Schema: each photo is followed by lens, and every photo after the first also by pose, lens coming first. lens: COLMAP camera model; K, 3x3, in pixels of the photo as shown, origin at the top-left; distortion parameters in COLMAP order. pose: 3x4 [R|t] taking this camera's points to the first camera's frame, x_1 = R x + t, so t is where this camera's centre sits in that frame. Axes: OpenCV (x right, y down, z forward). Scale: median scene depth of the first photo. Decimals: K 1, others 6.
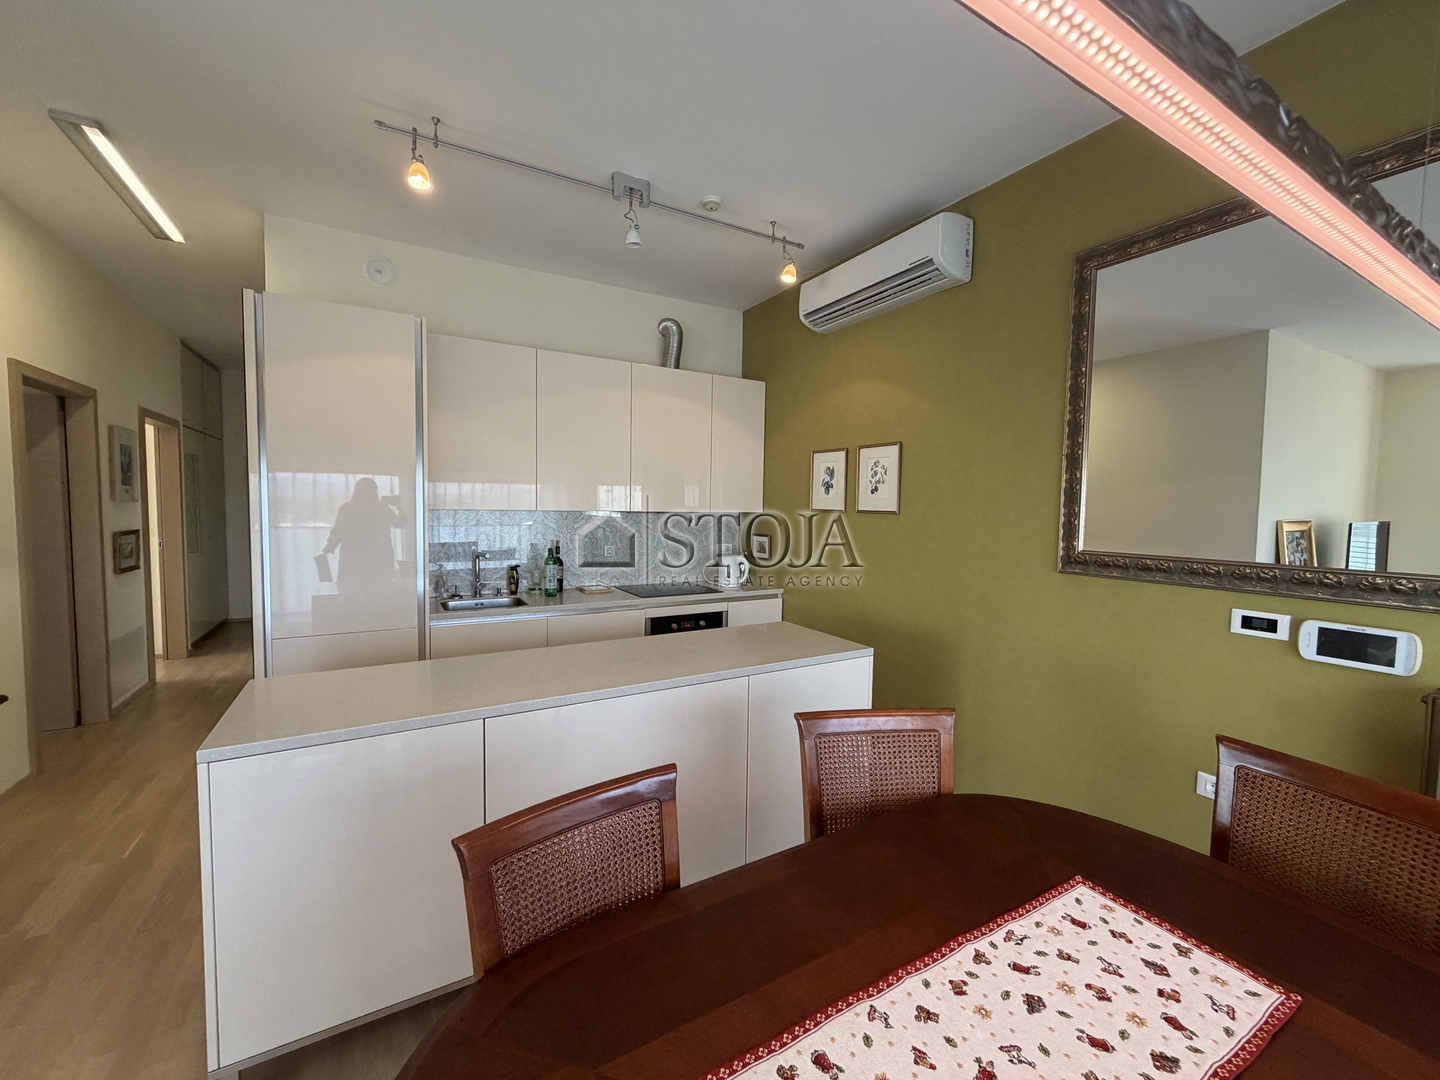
lens RADIAL K [[576.2, 0, 718.4], [0, 576.2, 535.2], [0, 0, 1]] dist [-0.002333, -0.000380]
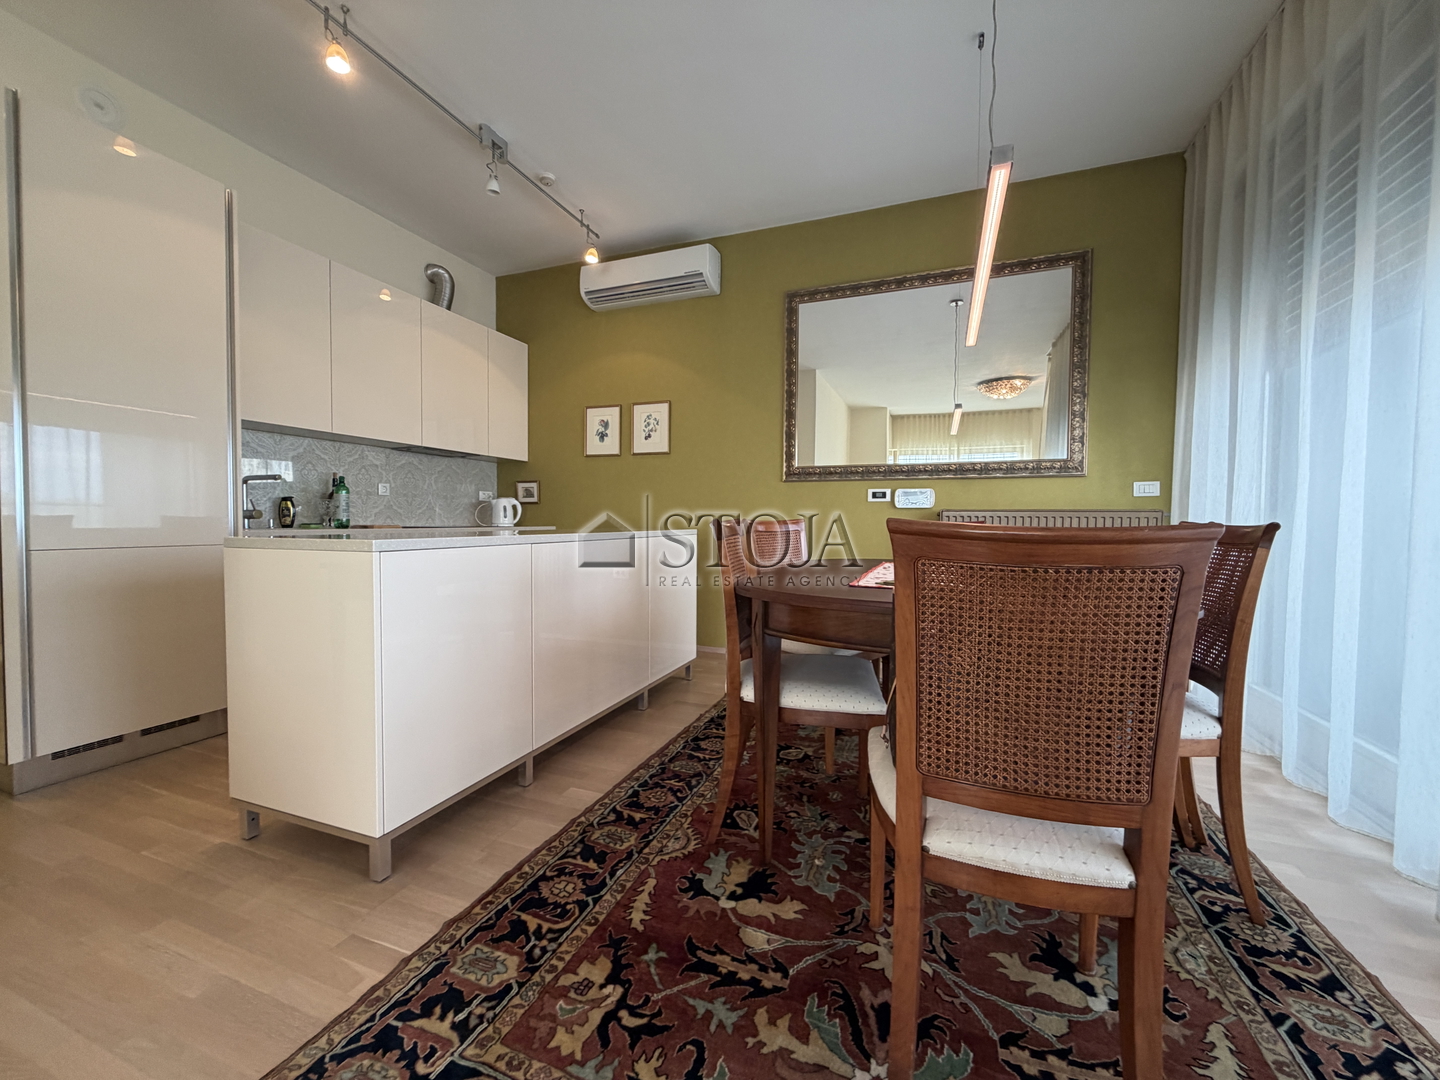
lens RADIAL K [[576.2, 0, 718.0], [0, 576.2, 542.6], [0, 0, 1]] dist [-0.002333, -0.000380]
pose [[0.780219, -0.030577, 0.624759, -0.438689], [0.038302, 0.999266, 0.001073, 0.169398], [-0.624333, 0.023093, 0.780817, -0.126816]]
